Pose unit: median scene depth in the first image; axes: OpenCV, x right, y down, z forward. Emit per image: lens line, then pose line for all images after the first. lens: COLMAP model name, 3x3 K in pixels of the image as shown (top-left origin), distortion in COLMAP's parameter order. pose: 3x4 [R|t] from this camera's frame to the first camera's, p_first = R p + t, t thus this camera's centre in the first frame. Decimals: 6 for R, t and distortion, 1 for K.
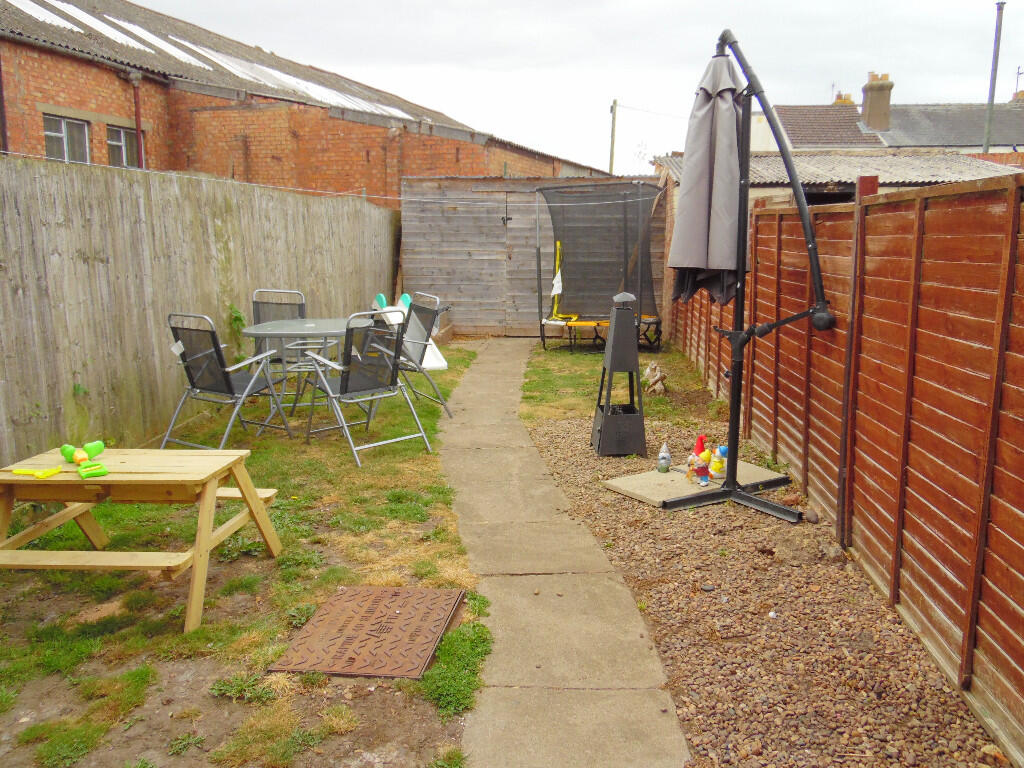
lens RADIAL K [[836.5, 0, 509.5], [0, 836.5, 384.5], [0, 0, 1]] dist [-0.011424, 0.018635]
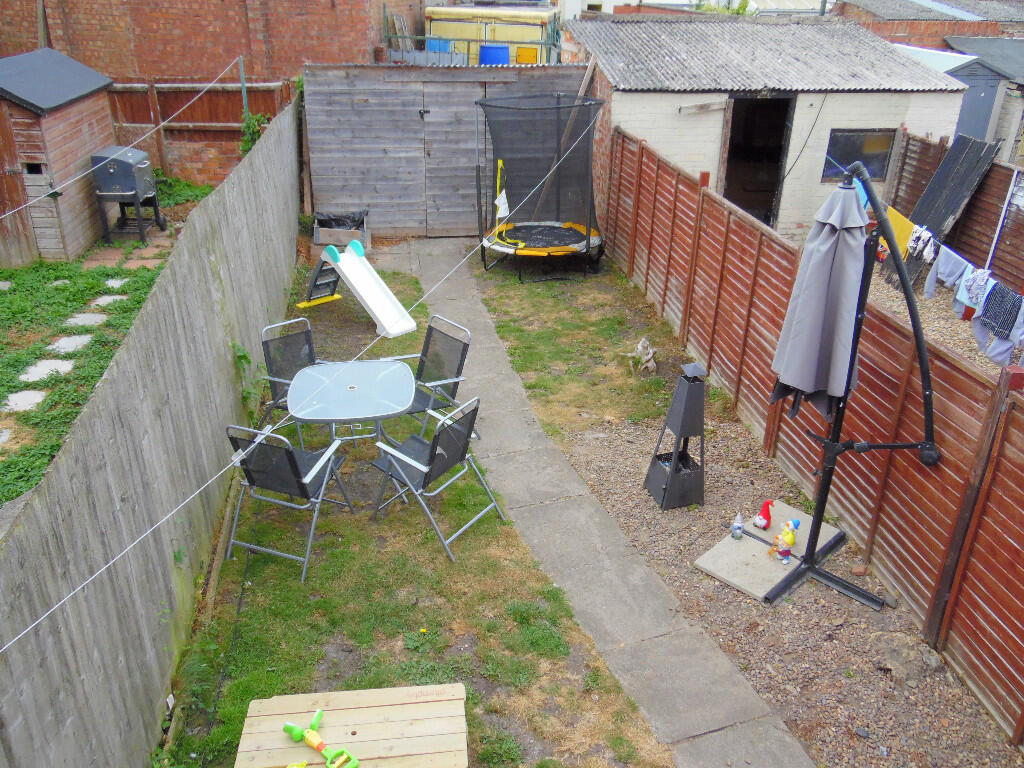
lens RADIAL K [[836.5, 0, 509.4], [0, 836.5, 378.2], [0, 0, 1]] dist [-0.011424, 0.018635]
pose [[0.973432, -0.085875, 0.212261, -0.132186], [0.024759, 0.961048, 0.275270, -0.167092], [-0.227632, -0.262701, 0.937642, 0.040900]]
